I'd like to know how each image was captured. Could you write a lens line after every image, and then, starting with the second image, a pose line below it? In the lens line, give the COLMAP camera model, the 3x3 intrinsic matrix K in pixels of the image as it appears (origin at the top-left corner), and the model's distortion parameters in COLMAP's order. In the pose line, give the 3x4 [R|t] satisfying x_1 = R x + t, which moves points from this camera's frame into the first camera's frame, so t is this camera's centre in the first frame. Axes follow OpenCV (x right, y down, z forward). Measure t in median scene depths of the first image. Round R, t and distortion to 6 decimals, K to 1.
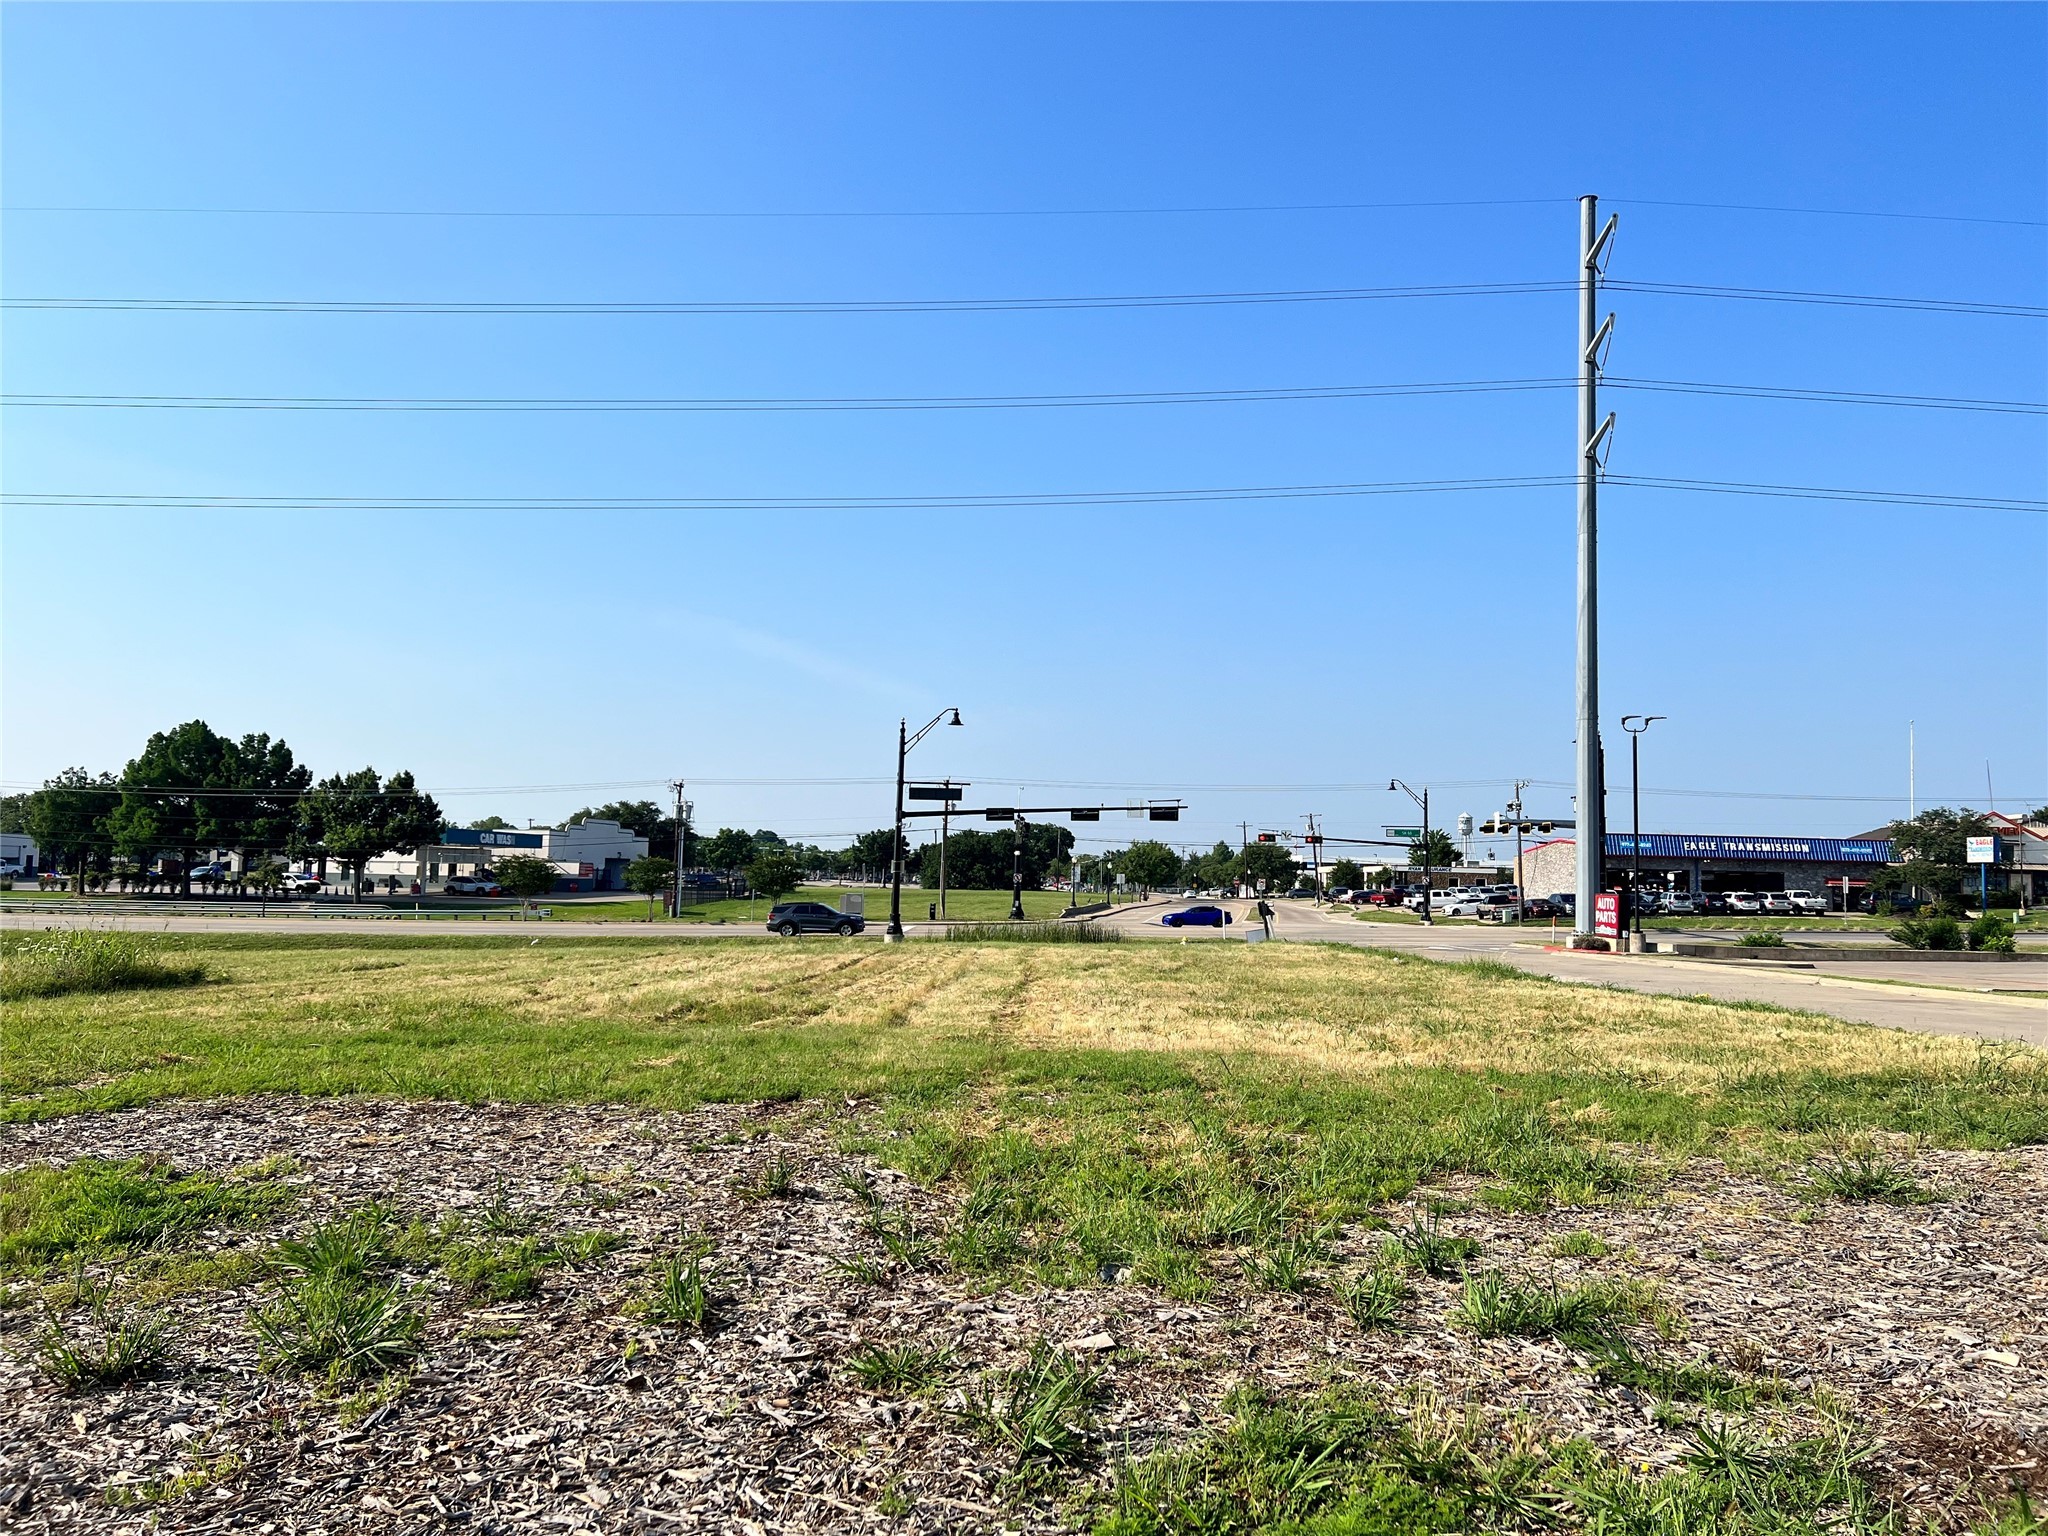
lens RADIAL K [[1554.4, 0, 1027.2], [0, 1554.4, 762.4], [0, 0, 1]] dist [0.059091, -0.022824]
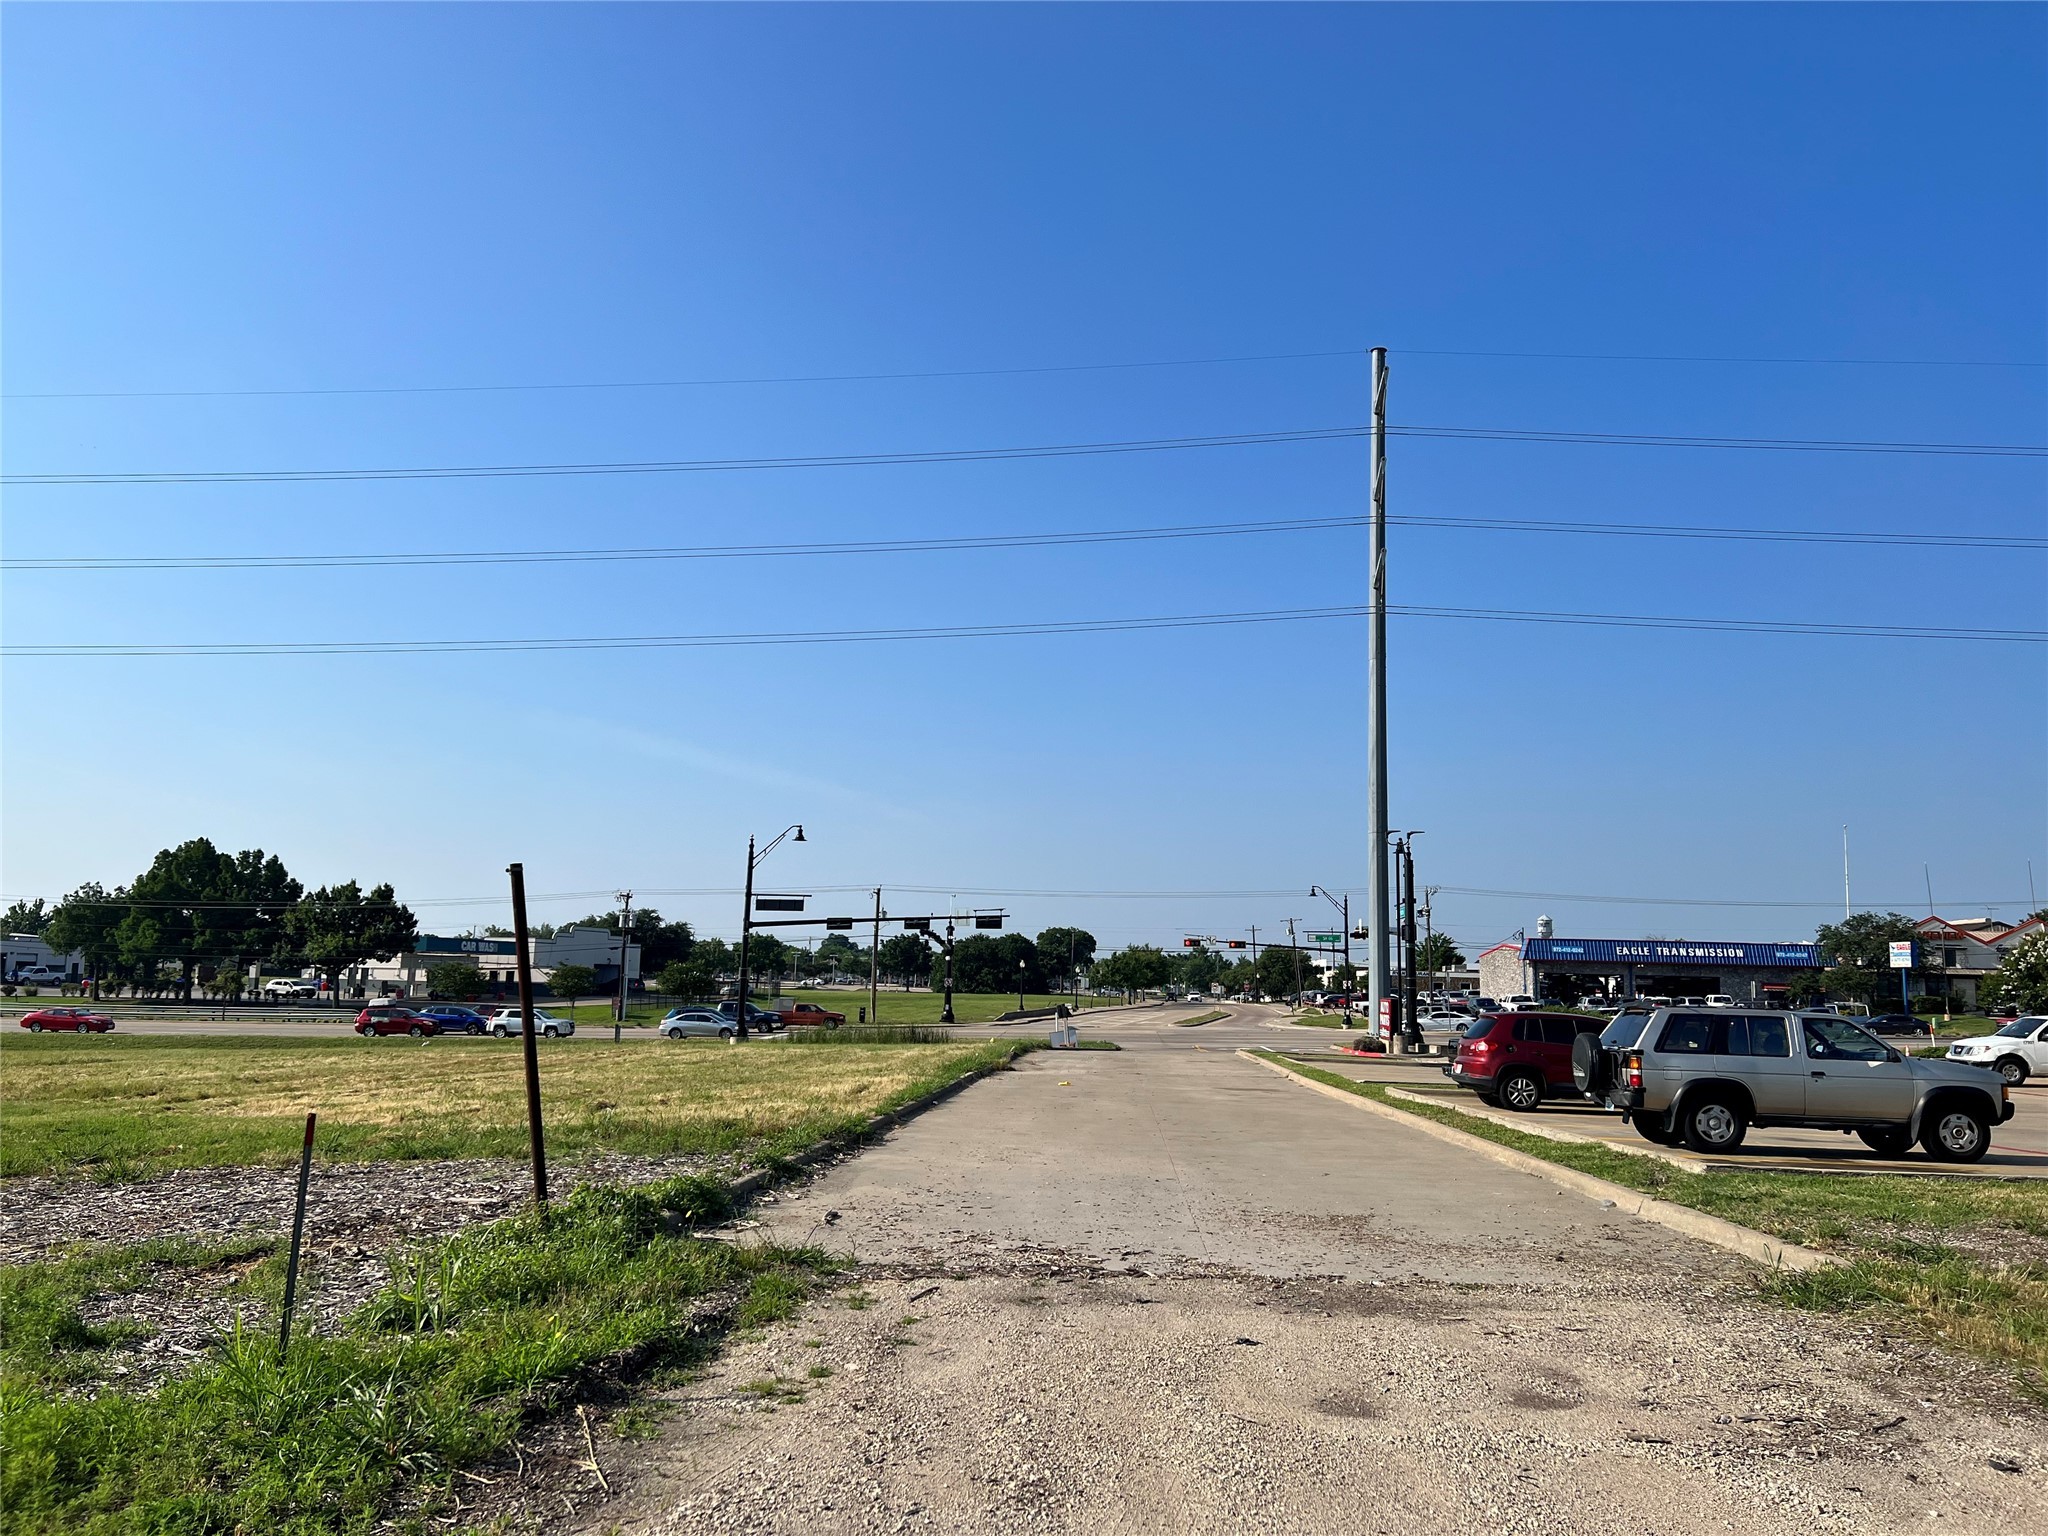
lens RADIAL K [[1554.4, 0, 1019.7], [0, 1554.4, 769.9], [0, 0, 1]] dist [0.059091, -0.022824]
pose [[0.997496, -0.010197, -0.069987, 0.113631], [0.005921, 0.998119, -0.061028, -0.003917], [0.070478, 0.060460, 0.995679, -0.044458]]
